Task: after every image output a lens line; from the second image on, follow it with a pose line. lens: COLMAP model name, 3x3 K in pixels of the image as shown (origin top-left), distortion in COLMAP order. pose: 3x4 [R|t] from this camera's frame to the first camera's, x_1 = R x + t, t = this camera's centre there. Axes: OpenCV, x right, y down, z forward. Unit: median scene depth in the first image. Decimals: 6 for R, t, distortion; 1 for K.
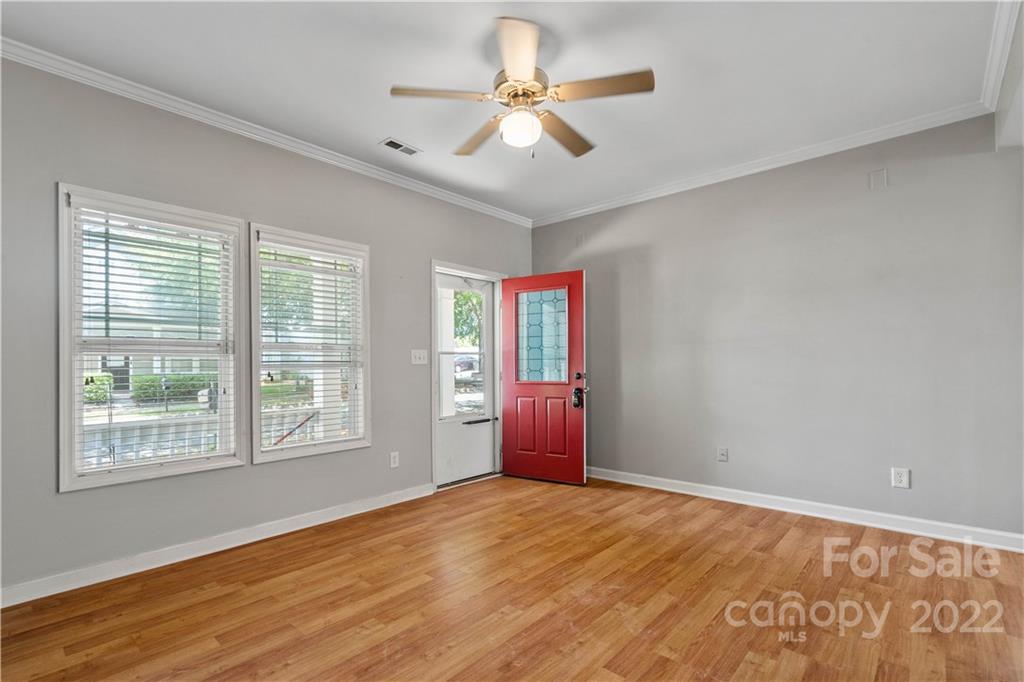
lens RADIAL K [[471.8, 0, 508.6], [0, 471.8, 367.6], [0, 0, 1]] dist [-0.000647, -0.001257]
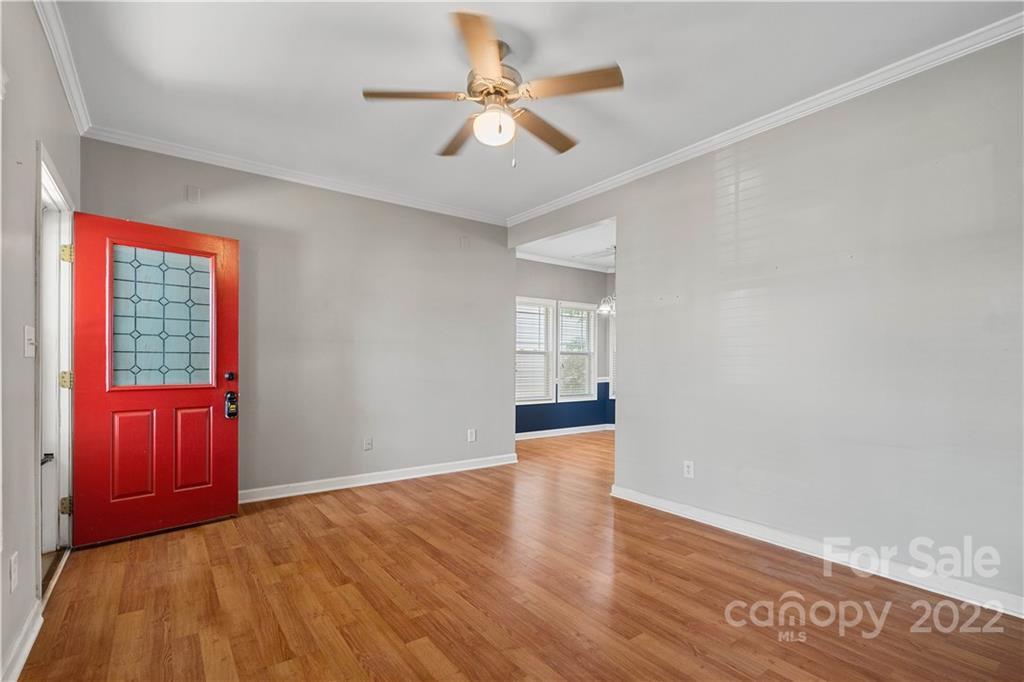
lens RADIAL K [[471.8, 0, 494.5], [0, 471.8, 371.3], [0, 0, 1]] dist [-0.000647, -0.001257]
pose [[0.220076, -0.008106, 0.975449, -0.653667], [-0.004176, 0.999948, 0.009252, 0.000844], [-0.975474, -0.006109, 0.220031, 0.529609]]
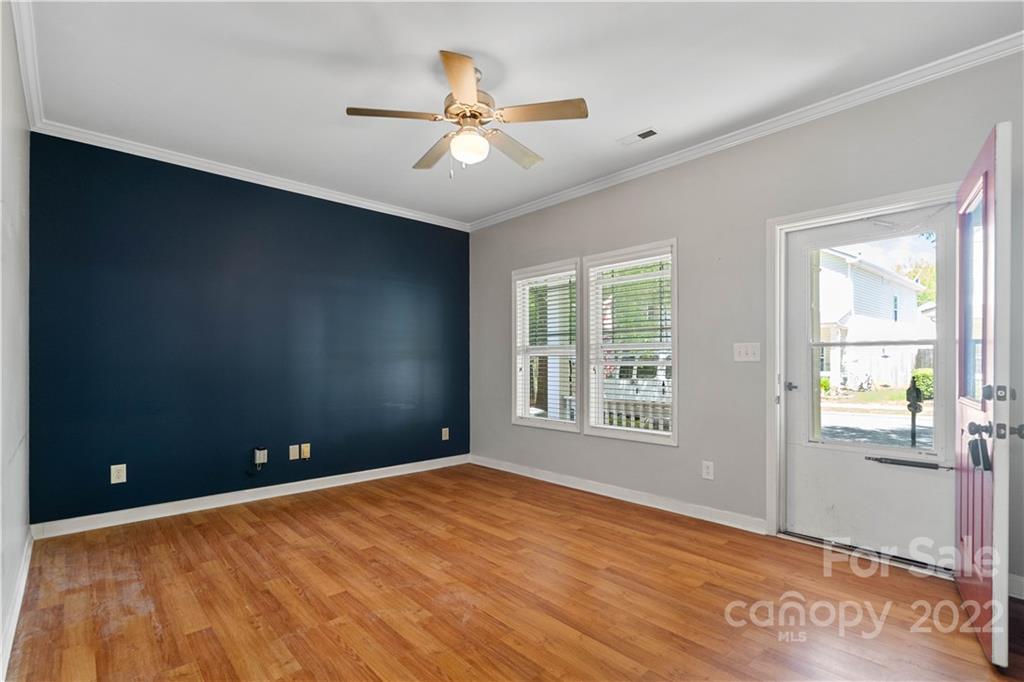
lens RADIAL K [[471.8, 0, 500.1], [0, 471.8, 361.9], [0, 0, 1]] dist [-0.000647, -0.001257]
pose [[-0.098008, 0.006312, -0.995166, 0.763250], [-0.002316, 0.999976, 0.006571, -0.011949], [0.995183, 0.002949, -0.097991, 0.804620]]
